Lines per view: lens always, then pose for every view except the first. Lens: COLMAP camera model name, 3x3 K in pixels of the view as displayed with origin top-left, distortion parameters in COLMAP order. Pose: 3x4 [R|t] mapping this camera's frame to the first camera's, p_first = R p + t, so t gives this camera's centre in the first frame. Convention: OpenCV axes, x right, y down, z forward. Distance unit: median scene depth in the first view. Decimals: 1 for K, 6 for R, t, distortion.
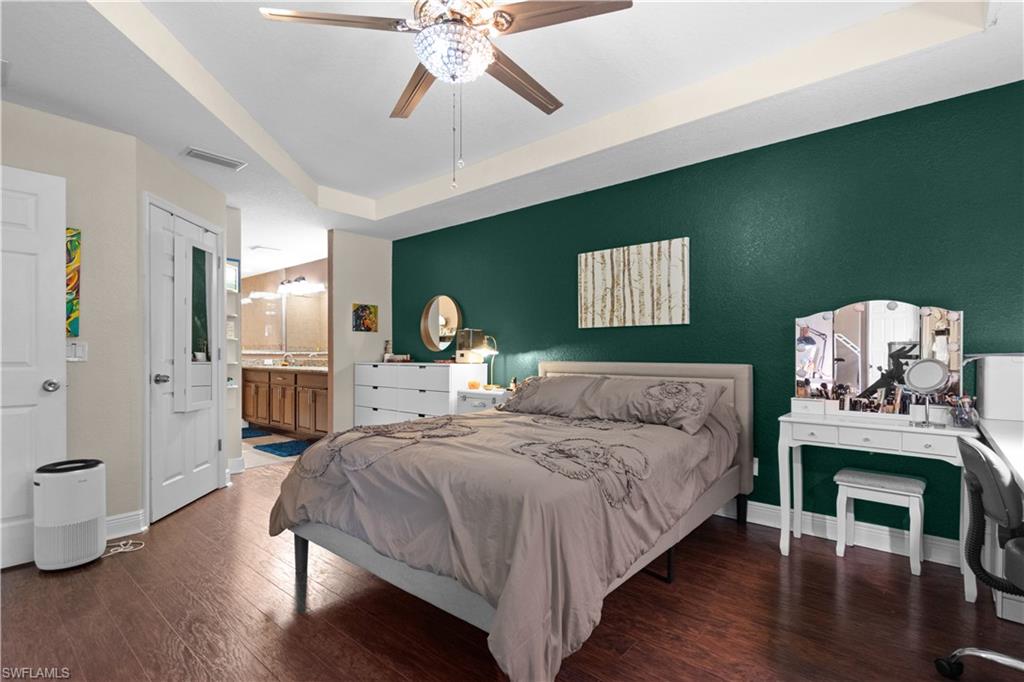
lens RADIAL K [[466.8, 0, 513.9], [0, 466.8, 350.7], [0, 0, 1]] dist [0.001546, -0.001558]
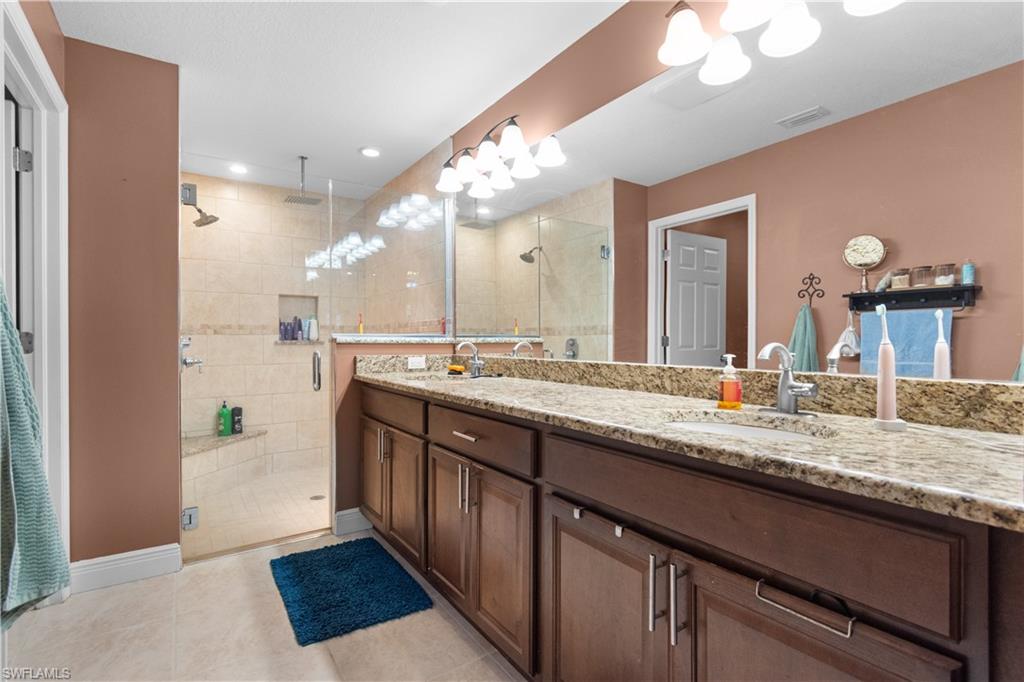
lens RADIAL K [[466.8, 0, 510.3], [0, 466.8, 341.0], [0, 0, 1]] dist [0.001546, -0.001558]
pose [[0.965094, 0.004372, -0.261868, -0.359567], [-0.001473, 0.999935, 0.011267, 0.000668], [0.261900, -0.010488, 0.965038, 0.663423]]
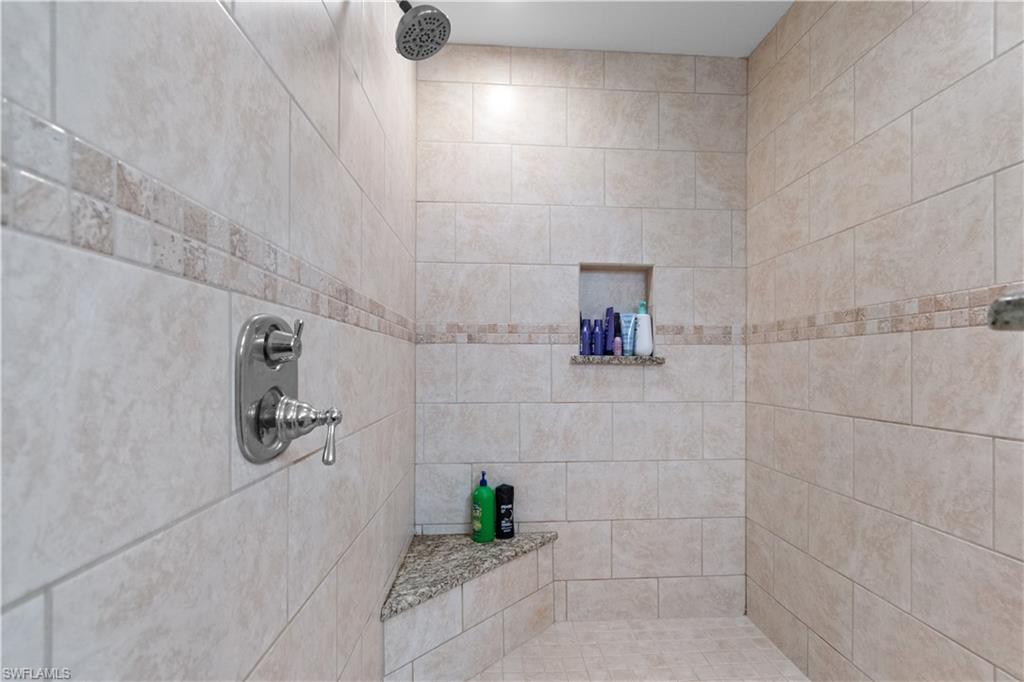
lens RADIAL K [[466.8, 0, 514.0], [0, 466.8, 349.6], [0, 0, 1]] dist [0.001546, -0.001558]
pose [[0.666389, -0.003692, -0.745595, -0.486029], [-0.002955, 0.999967, -0.007592, 0.003256], [0.745598, 0.007263, 0.666356, 0.800806]]
